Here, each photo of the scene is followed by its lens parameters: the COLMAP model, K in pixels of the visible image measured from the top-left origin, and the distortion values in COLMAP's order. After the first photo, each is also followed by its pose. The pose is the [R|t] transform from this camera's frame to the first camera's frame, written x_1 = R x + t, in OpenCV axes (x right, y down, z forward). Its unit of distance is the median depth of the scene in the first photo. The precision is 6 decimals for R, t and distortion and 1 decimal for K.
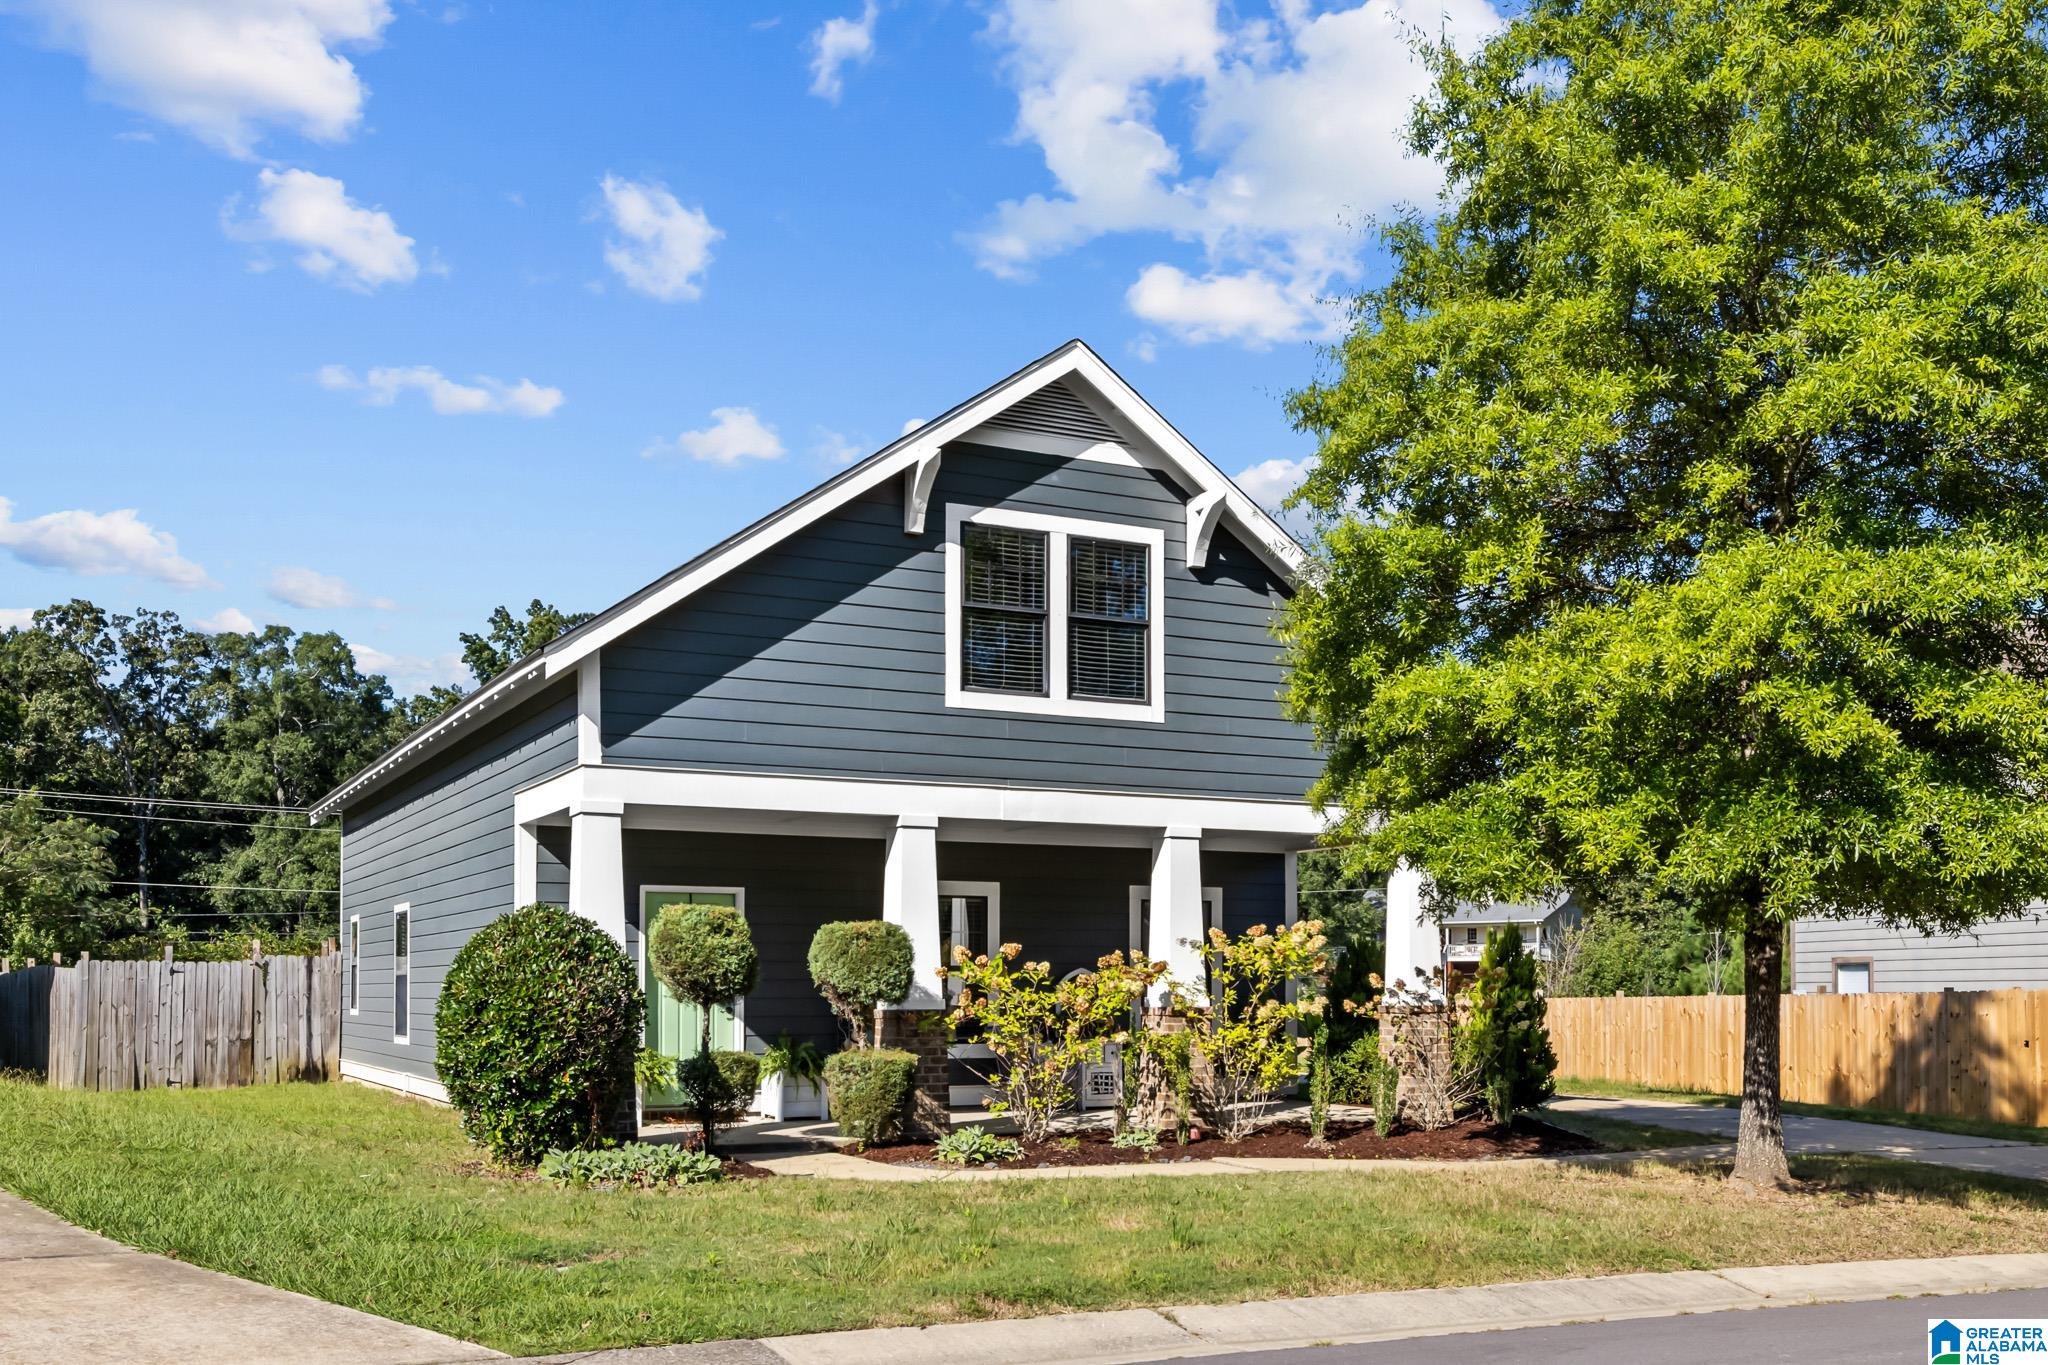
lens RADIAL K [[1178.5, 0, 1024.0], [0, 1178.5, 680.6], [0, 0, 1]] dist [0.004221, 0.002284]
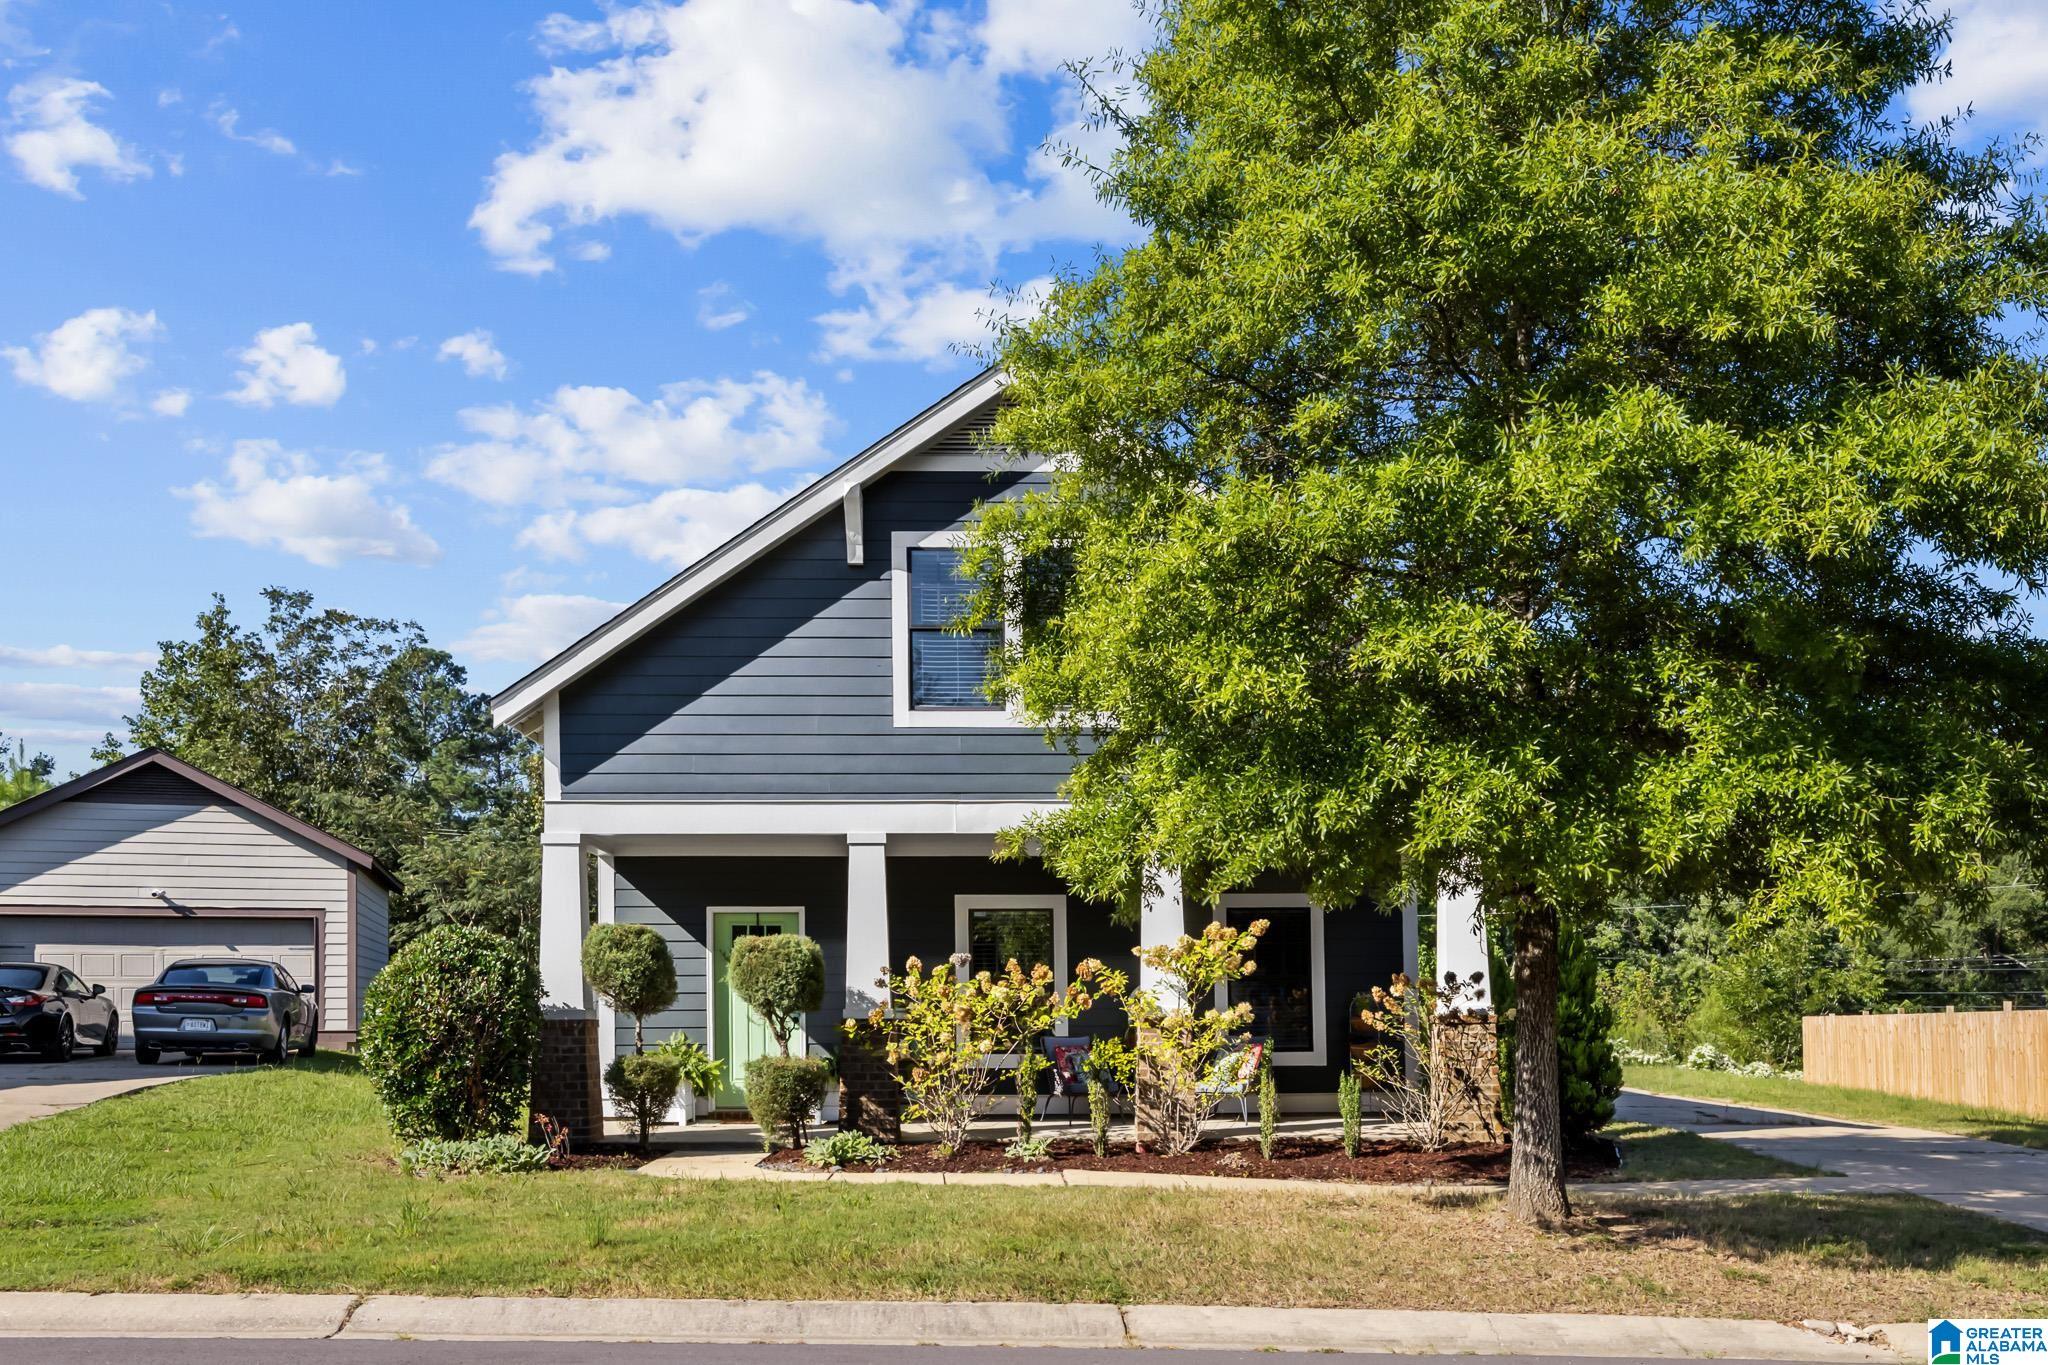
lens RADIAL K [[1146.5, 0, 1026.1], [0, 1146.5, 701.9], [0, 0, 1]] dist [0.001688, 0.001278]
pose [[0.957903, -0.074370, -0.277291, 0.335172], [0.073593, 0.997201, -0.013226, 0.022119], [0.277498, -0.007738, 0.960695, 0.064982]]
